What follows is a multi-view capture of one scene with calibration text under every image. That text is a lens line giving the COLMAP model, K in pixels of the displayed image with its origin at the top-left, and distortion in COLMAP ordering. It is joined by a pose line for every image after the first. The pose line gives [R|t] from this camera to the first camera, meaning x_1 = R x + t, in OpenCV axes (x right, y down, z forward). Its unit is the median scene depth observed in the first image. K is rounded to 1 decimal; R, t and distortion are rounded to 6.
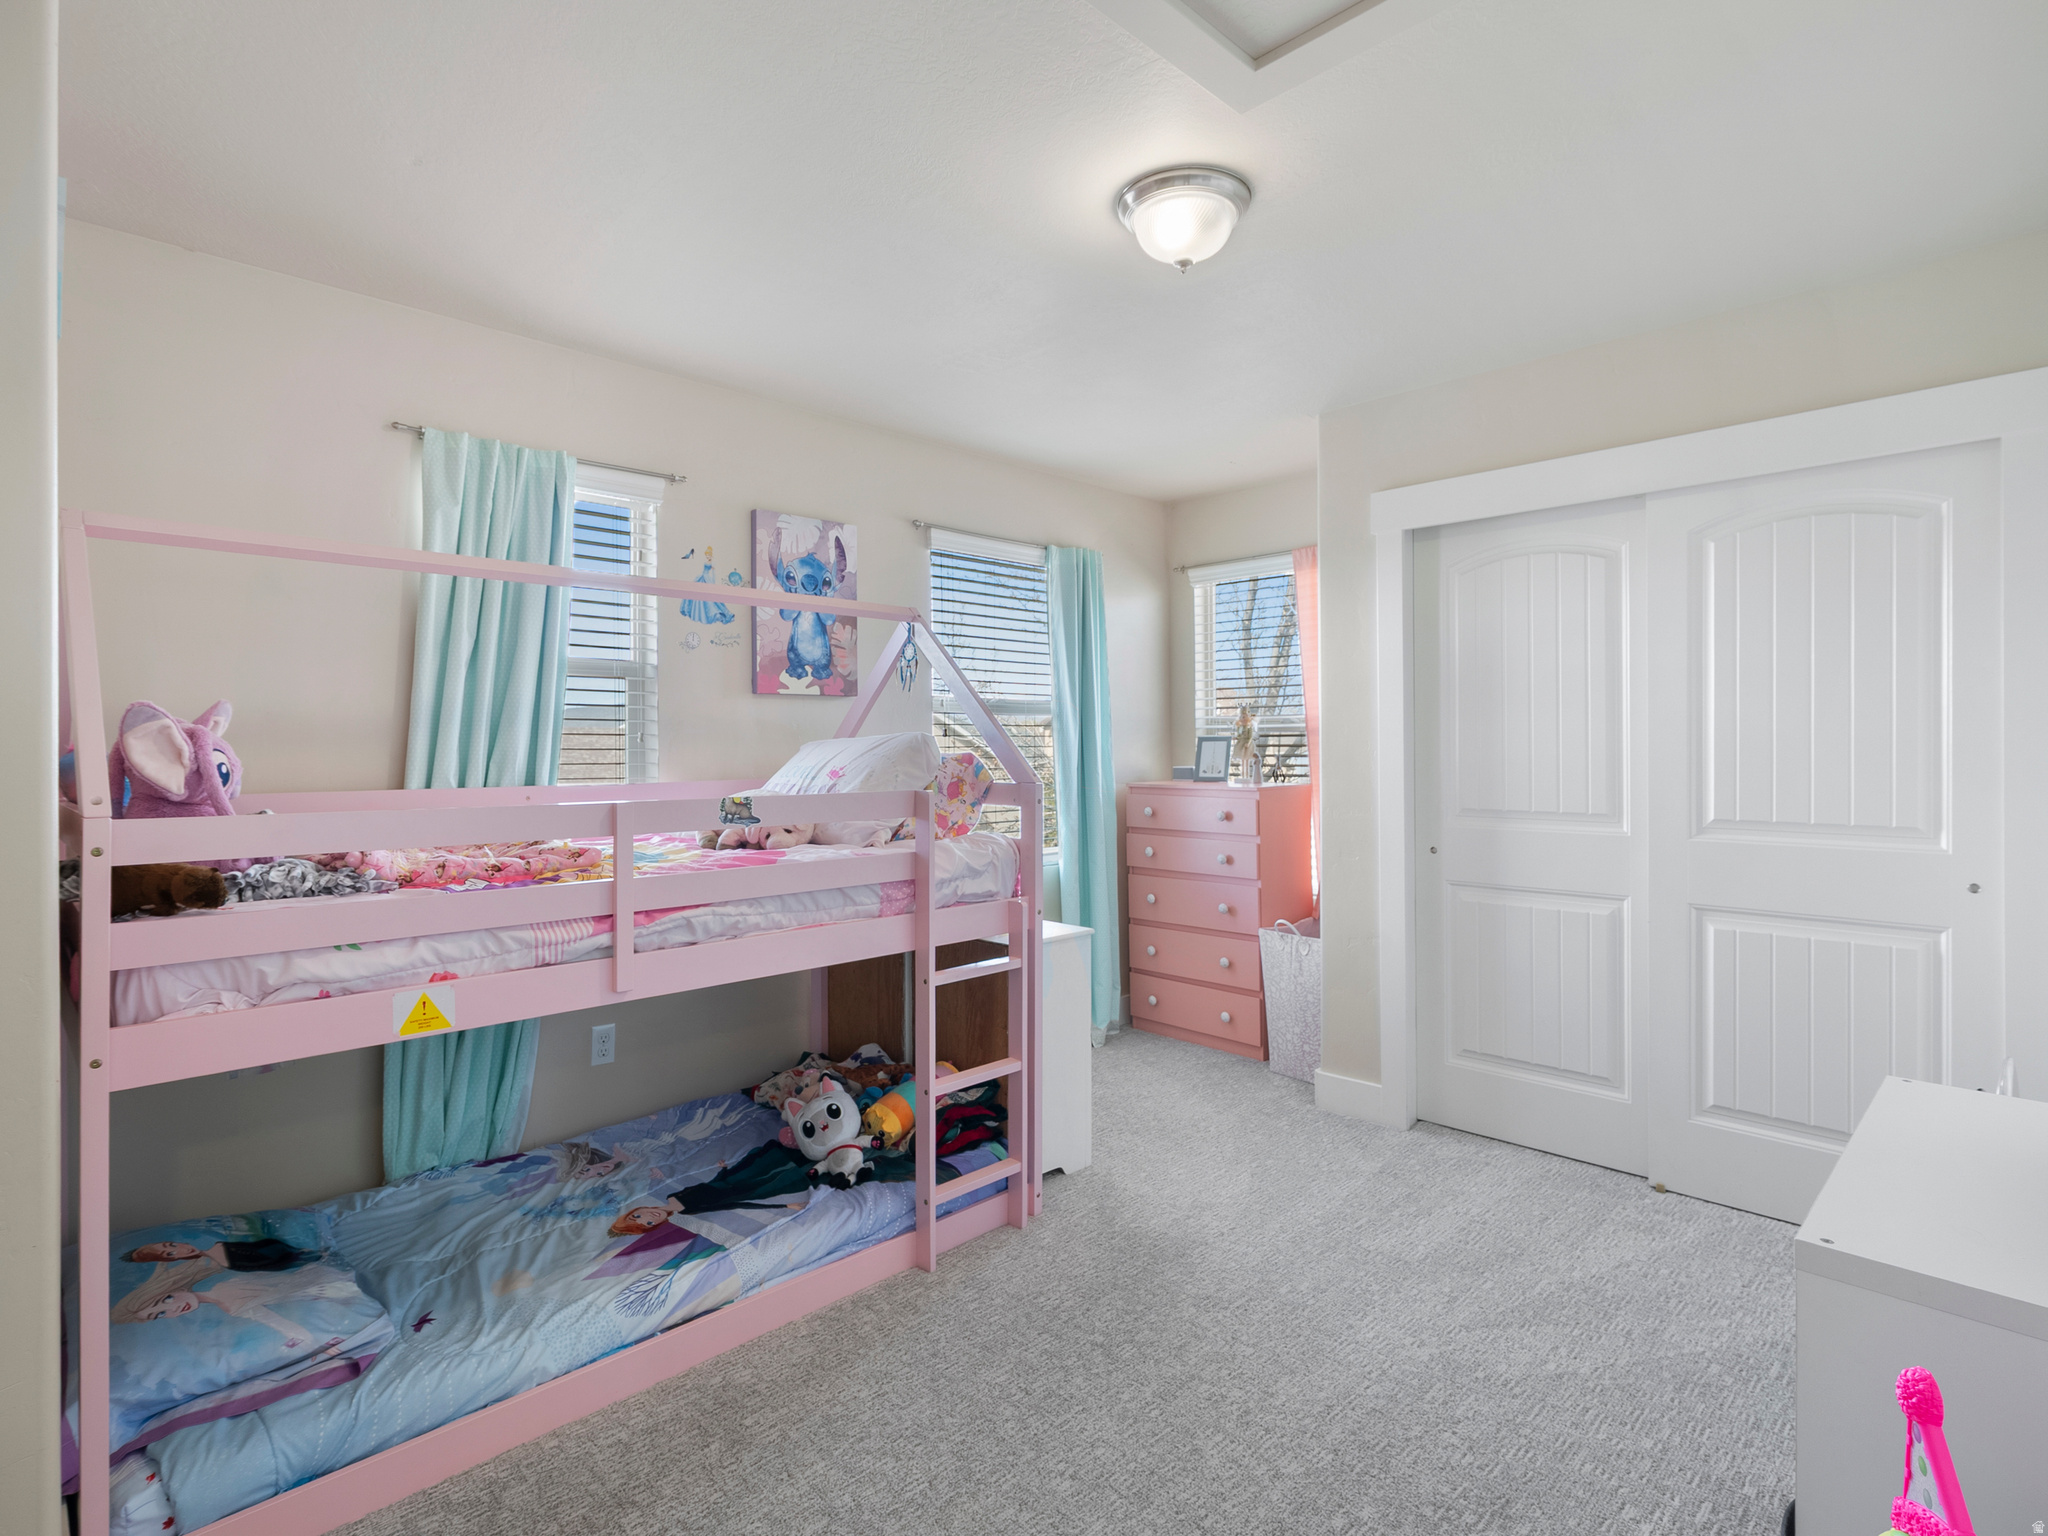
lens RADIAL K [[1040.1, 0, 1018.9], [0, 1040.1, 754.4], [0, 0, 1]] dist [-0.003387, 0.001120]
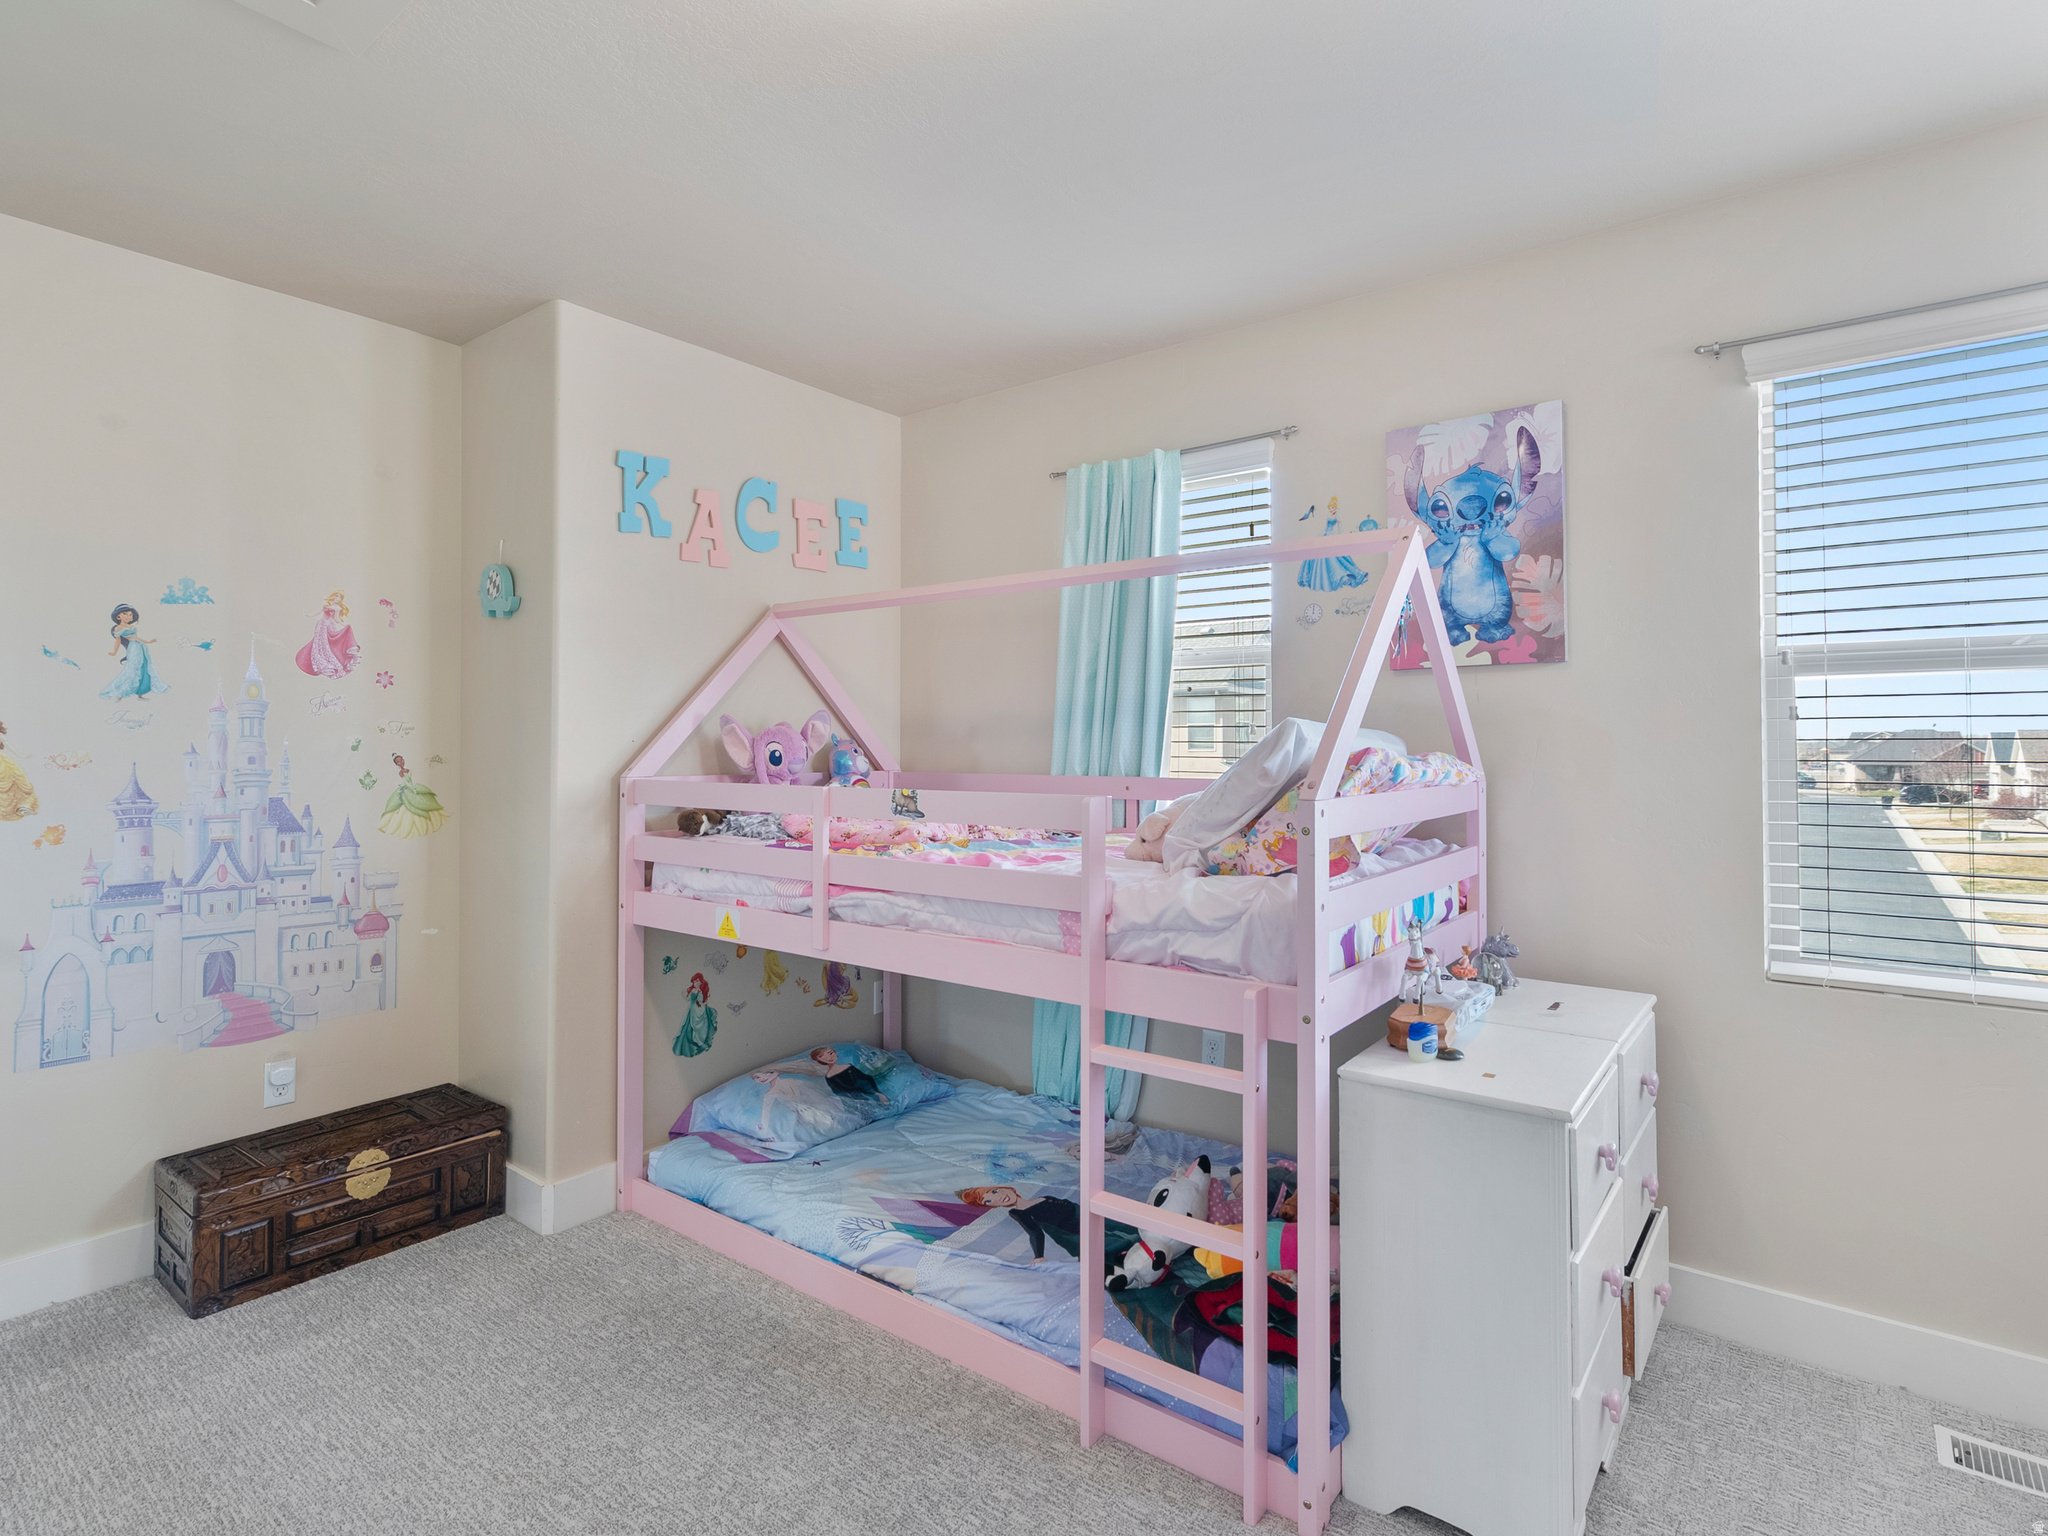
lens RADIAL K [[1040.1, 0, 1018.9], [0, 1040.1, 754.4], [0, 0, 1]] dist [-0.003387, 0.001120]
pose [[0.144267, 0.008944, -0.989498, 0.603417], [-0.007204, 0.999942, 0.007988, -0.001085], [0.989513, 0.005976, 0.144323, 0.794177]]
